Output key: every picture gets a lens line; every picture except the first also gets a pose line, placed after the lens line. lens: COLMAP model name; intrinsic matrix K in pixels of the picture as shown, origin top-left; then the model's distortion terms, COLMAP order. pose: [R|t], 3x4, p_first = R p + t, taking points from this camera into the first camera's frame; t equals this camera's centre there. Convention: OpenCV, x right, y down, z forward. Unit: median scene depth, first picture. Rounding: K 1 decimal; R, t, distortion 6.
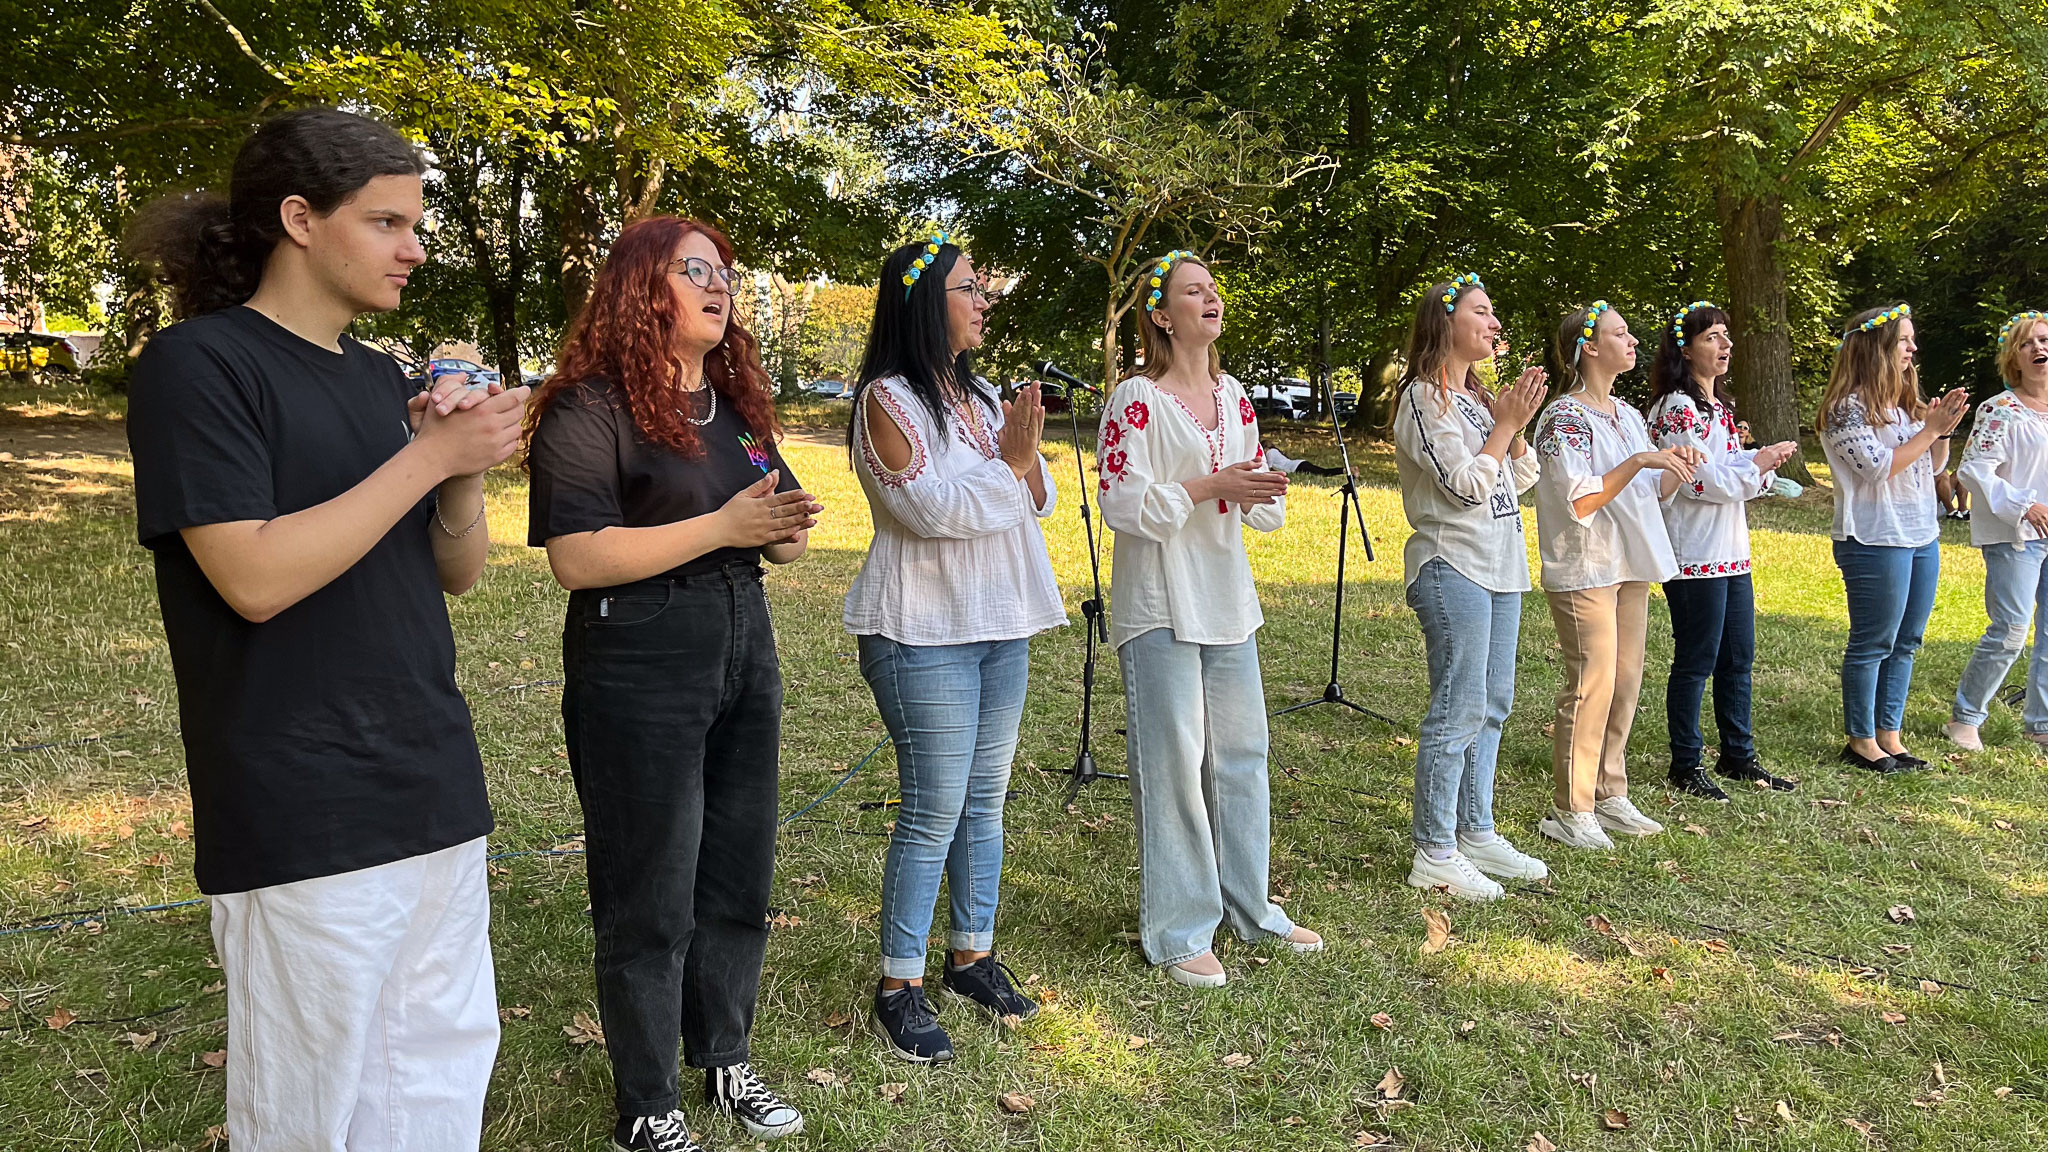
lens RADIAL K [[1530.1, 0, 1037.5], [0, 1530.1, 563.2], [0, 0, 1]] dist [0.057463, -0.070400]
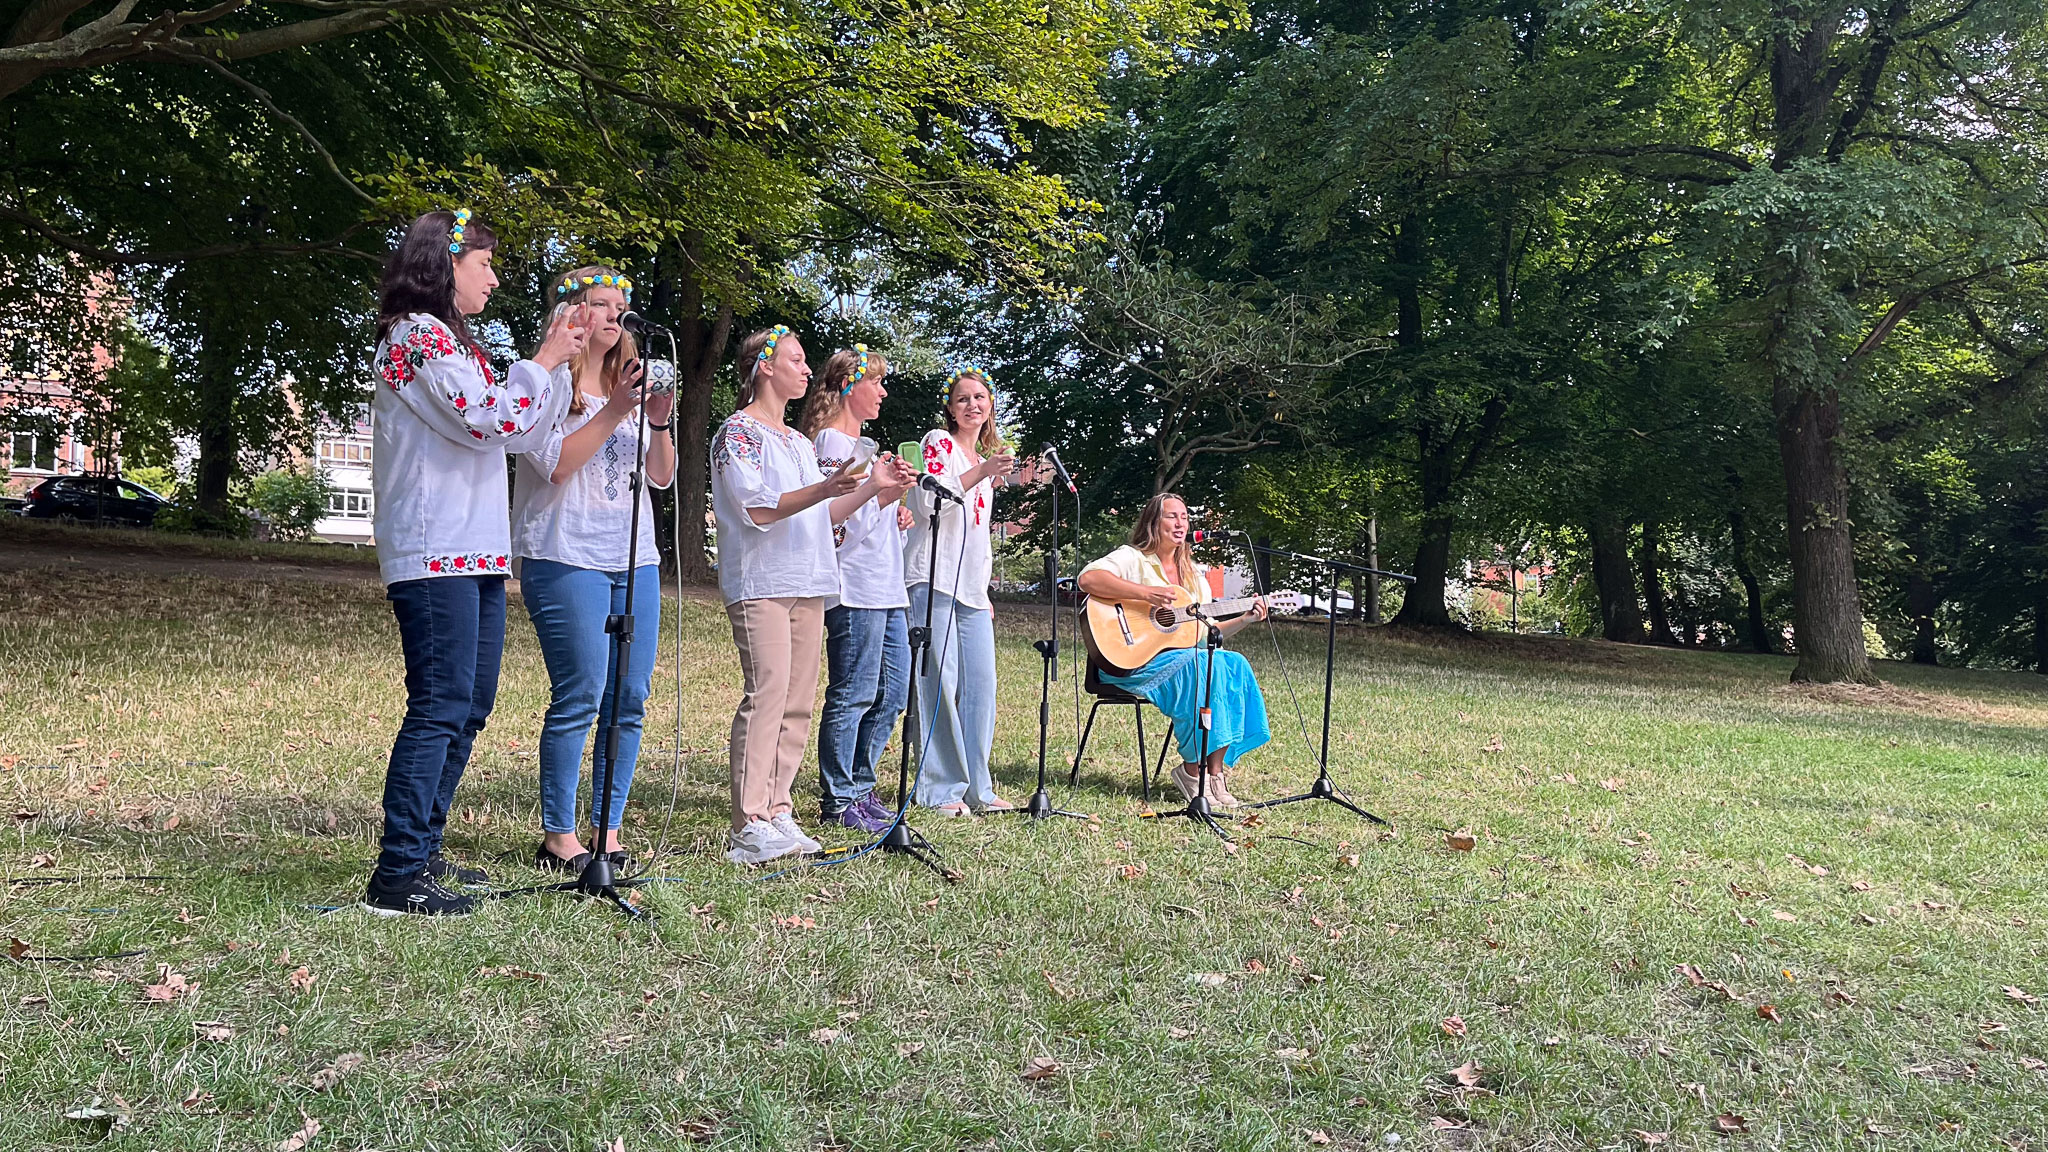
lens RADIAL K [[1530.1, 0, 1024.0], [0, 1530.1, 578.9], [0, 0, 1]] dist [0.057463, -0.070400]
pose [[0.998414, 0.042935, -0.036413, -0.000796], [-0.047195, 0.990959, -0.125588, 0.029967], [0.030692, 0.127108, 0.991414, 0.013665]]
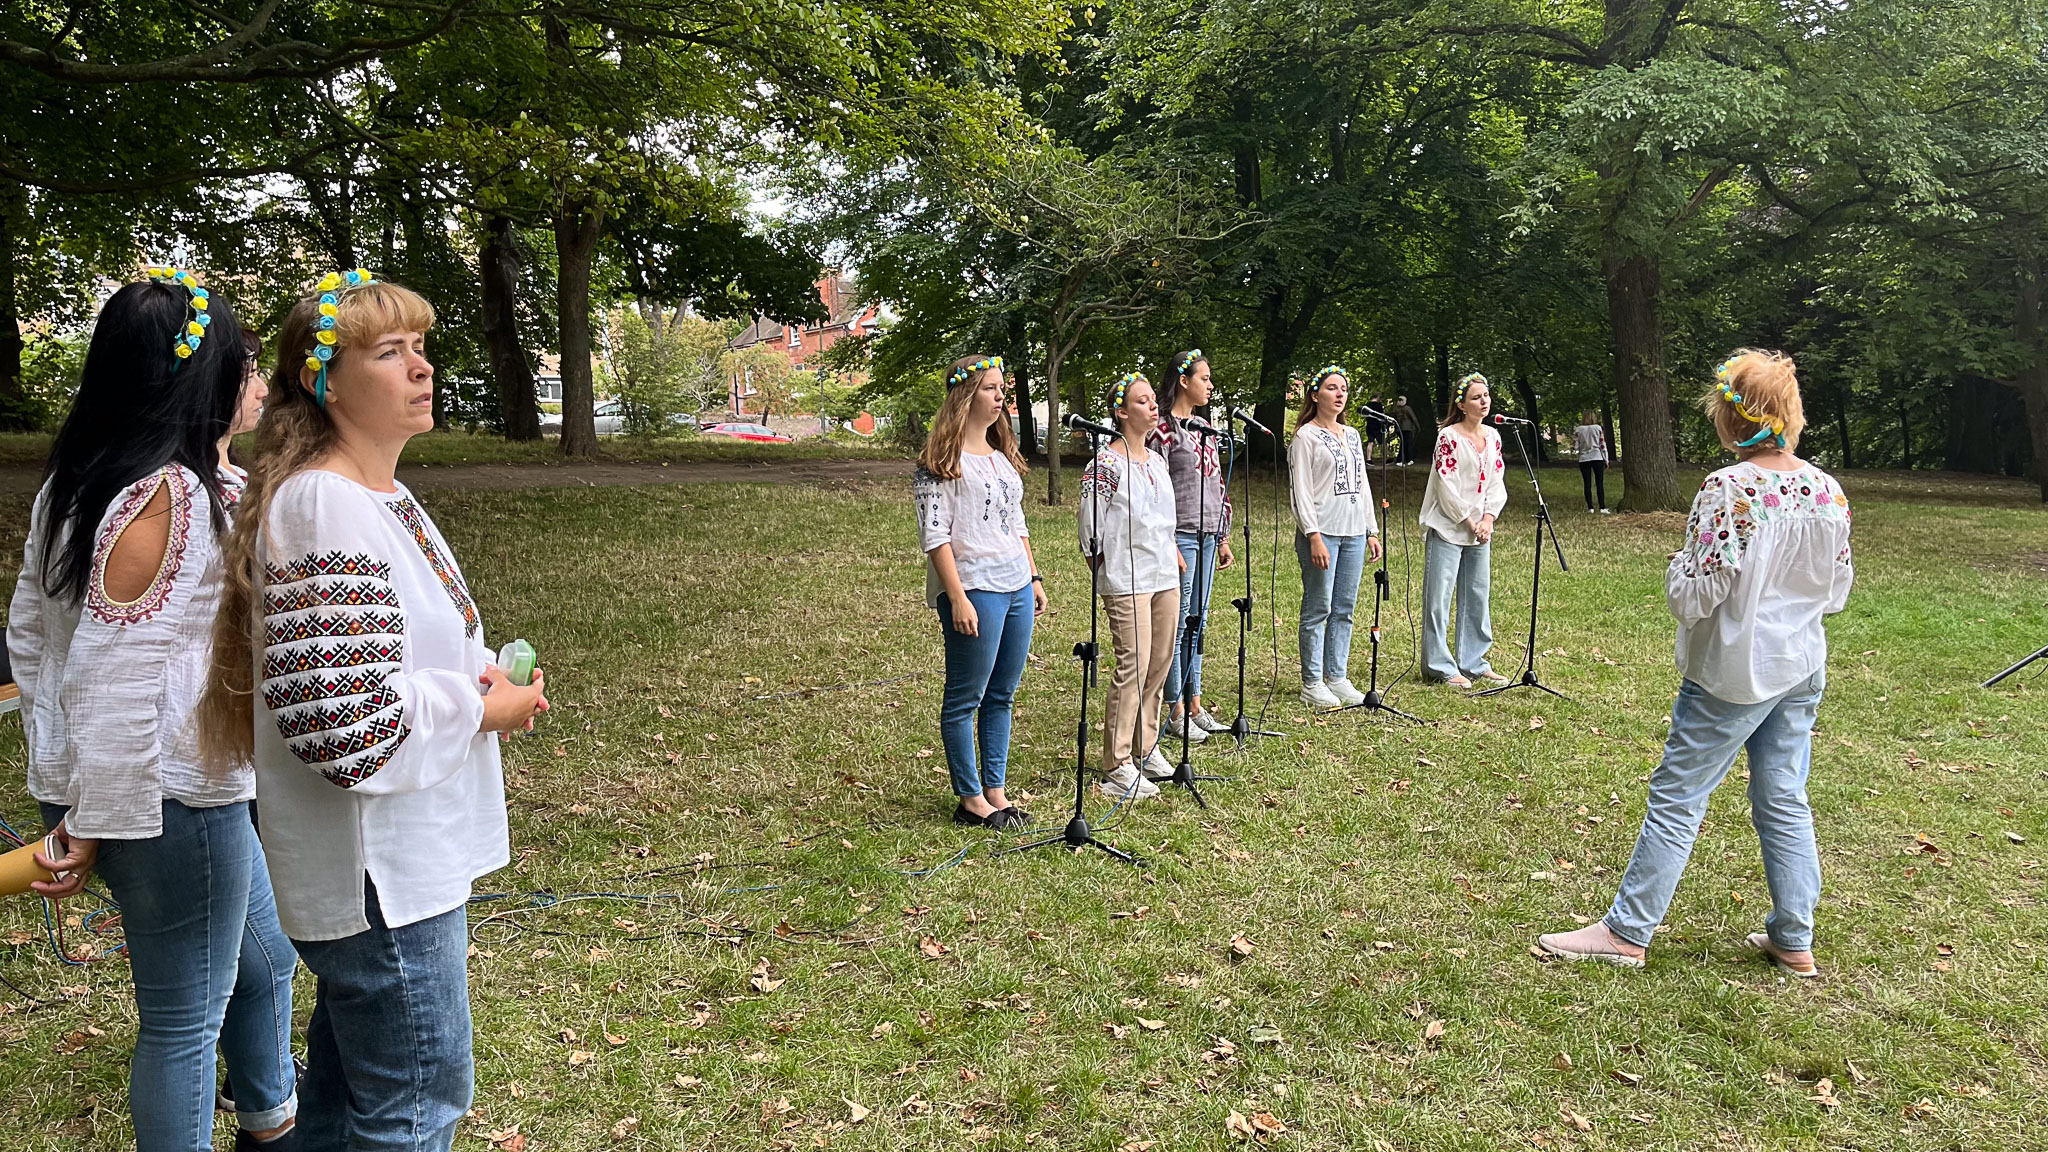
lens RADIAL K [[1530.1, 0, 1027.9], [0, 1530.1, 571.1], [0, 0, 1]] dist [0.057463, -0.070400]
pose [[0.993427, -0.010255, 0.114011, -0.103696], [0.011925, 0.999831, -0.013979, 0.001460], [-0.113848, 0.015247, 0.993381, -0.055980]]
